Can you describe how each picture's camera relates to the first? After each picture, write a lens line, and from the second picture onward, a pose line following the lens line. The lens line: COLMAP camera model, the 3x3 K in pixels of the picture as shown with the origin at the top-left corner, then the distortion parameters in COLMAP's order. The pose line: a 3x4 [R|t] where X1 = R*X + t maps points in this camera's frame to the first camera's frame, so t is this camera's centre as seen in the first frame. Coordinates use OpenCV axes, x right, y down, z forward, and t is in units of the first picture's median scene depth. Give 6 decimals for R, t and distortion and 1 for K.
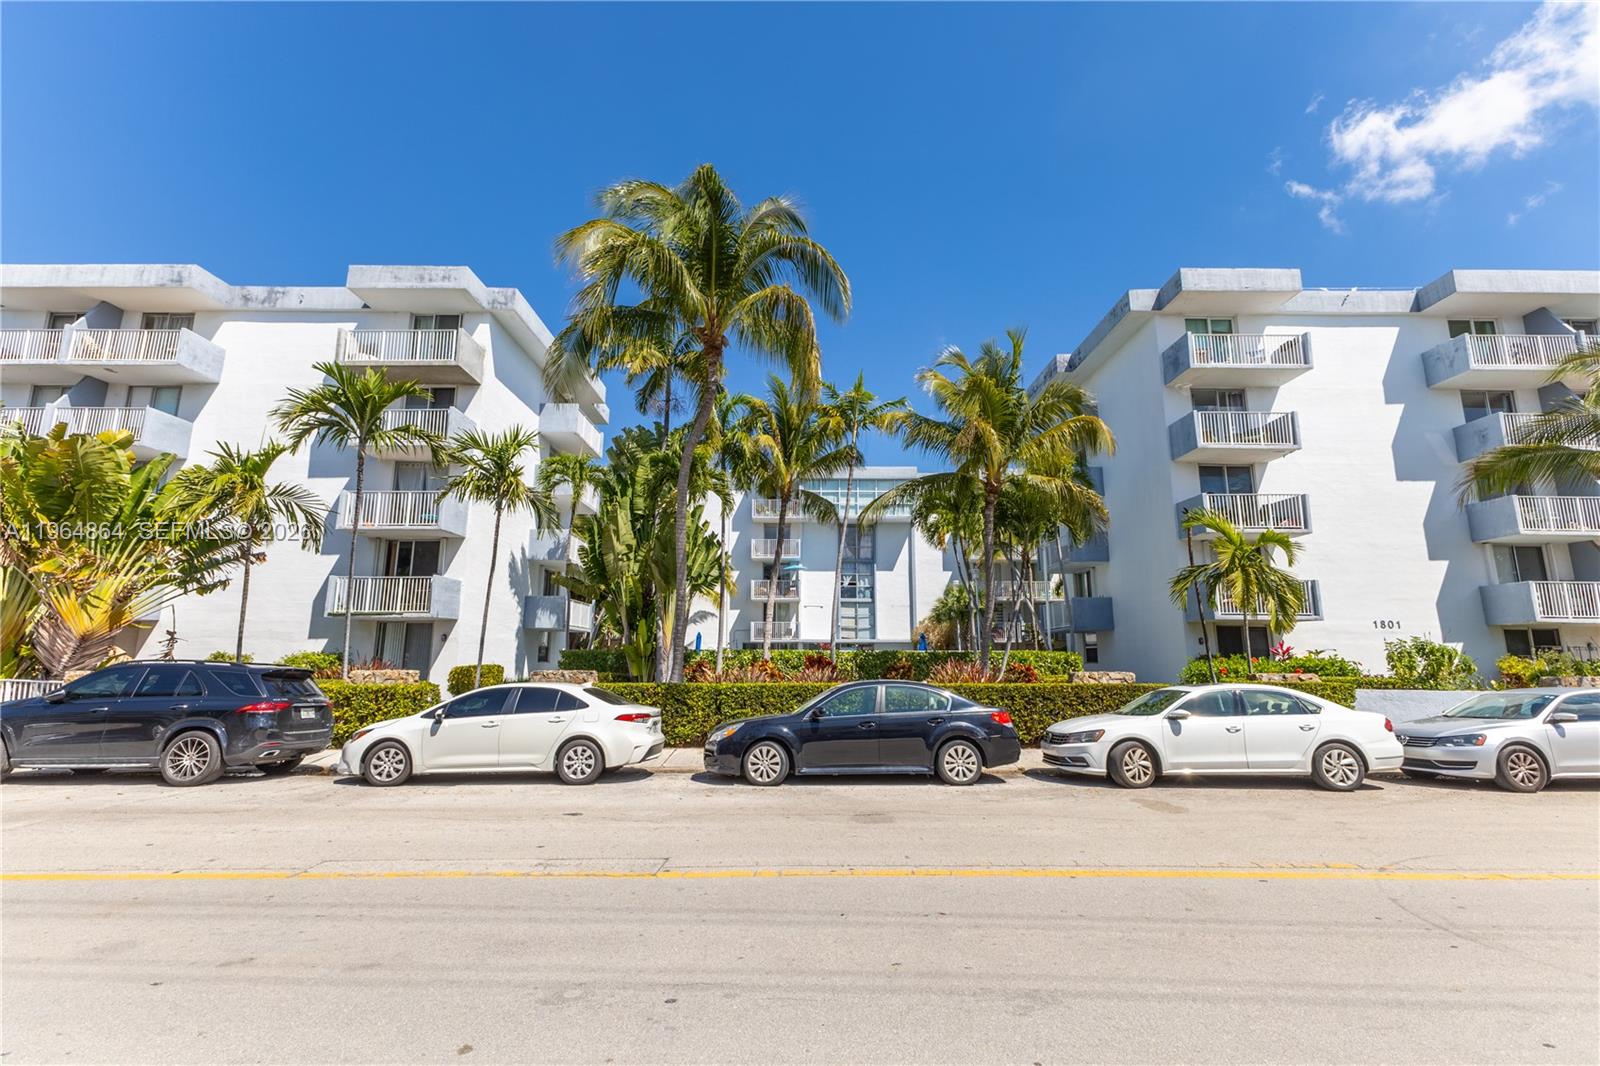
lens RADIAL K [[699.7, 0, 800.0], [0, 699.7, 533.0], [0, 0, 1]] dist [0.001892, 0.000407]
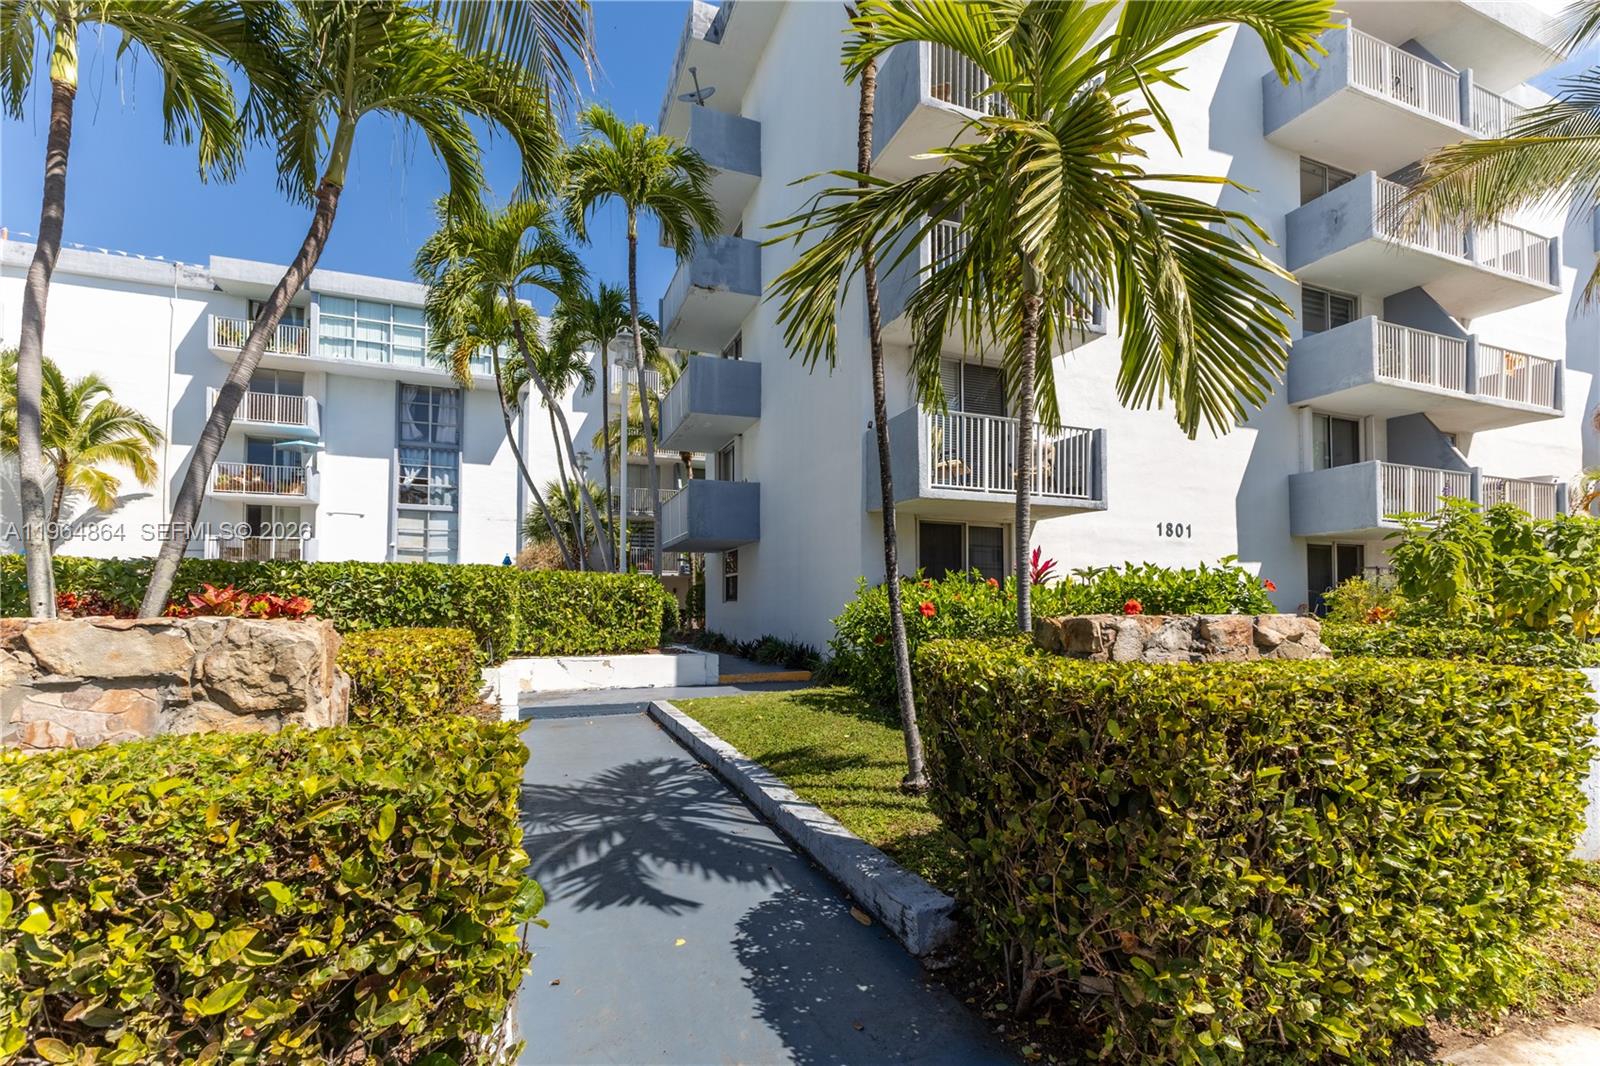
lens RADIAL K [[693.3, 0, 801.7], [0, 693.3, 588.4], [0, 0, 1]] dist [0.000916, 0.000094]
pose [[0.931885, 0.007012, 0.362686, 0.324025], [-0.062070, 0.988150, 0.140378, 0.112562], [-0.357404, -0.153328, 0.921278, 0.547019]]
